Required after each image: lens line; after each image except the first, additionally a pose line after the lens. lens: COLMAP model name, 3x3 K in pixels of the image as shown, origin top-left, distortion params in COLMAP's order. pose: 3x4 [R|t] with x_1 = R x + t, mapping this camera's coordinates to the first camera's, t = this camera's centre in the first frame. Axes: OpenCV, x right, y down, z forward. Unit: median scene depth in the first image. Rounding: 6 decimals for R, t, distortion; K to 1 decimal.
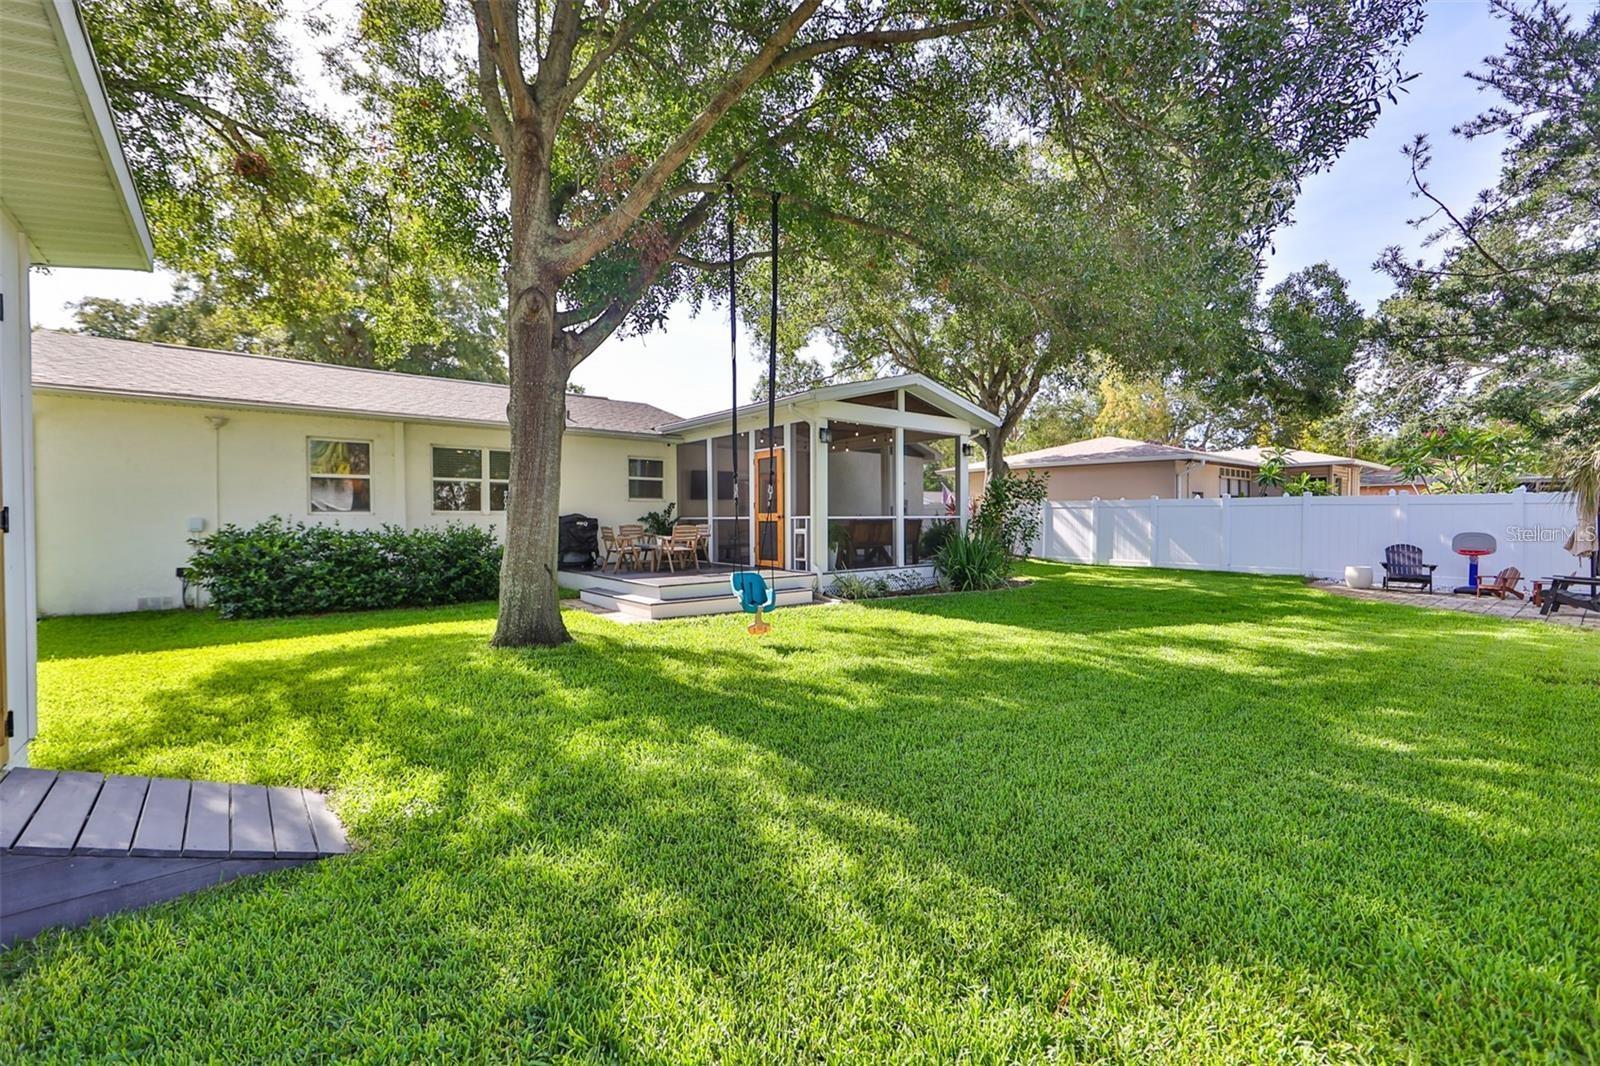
lens RADIAL K [[658.6, 0, 800.2], [0, 658.6, 529.1], [0, 0, 1]] dist [0.004563, 0.000278]
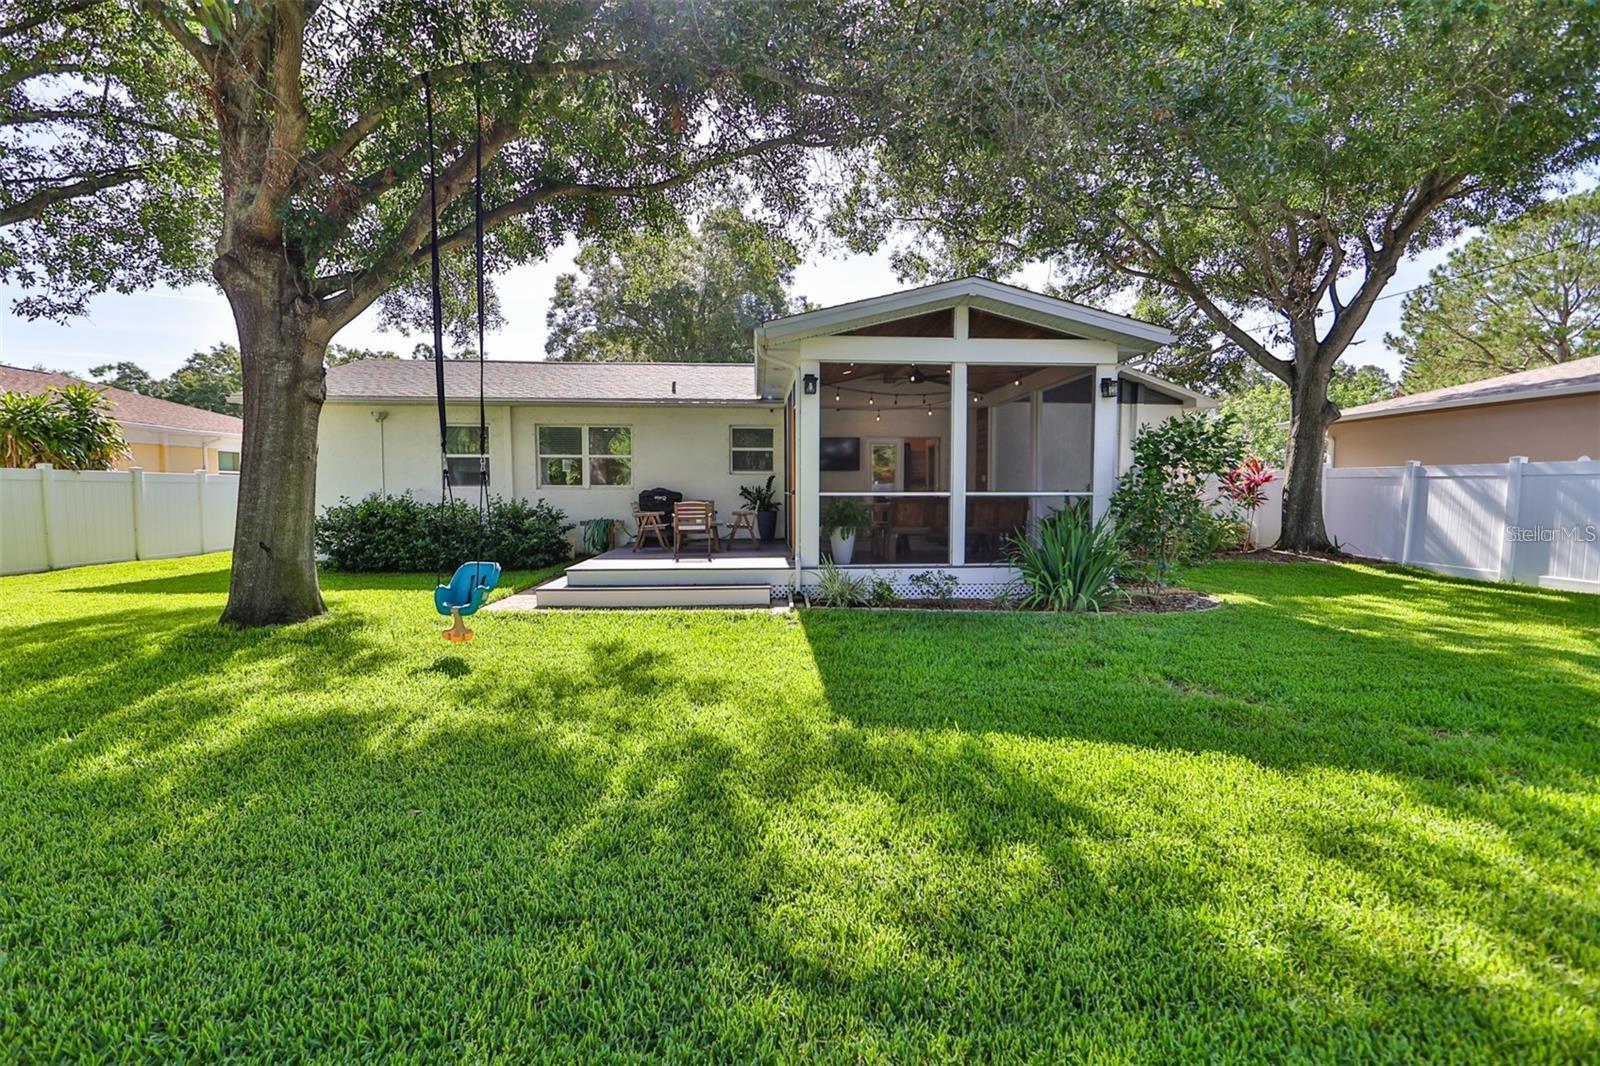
lens RADIAL K [[658.6, 0, 806.8], [0, 658.6, 532.0], [0, 0, 1]] dist [0.004563, 0.000278]
pose [[0.818938, 0.039812, -0.572499, 0.416956], [-0.013568, 0.998655, 0.050040, -0.010391], [0.573722, -0.033212, 0.818377, 0.338241]]
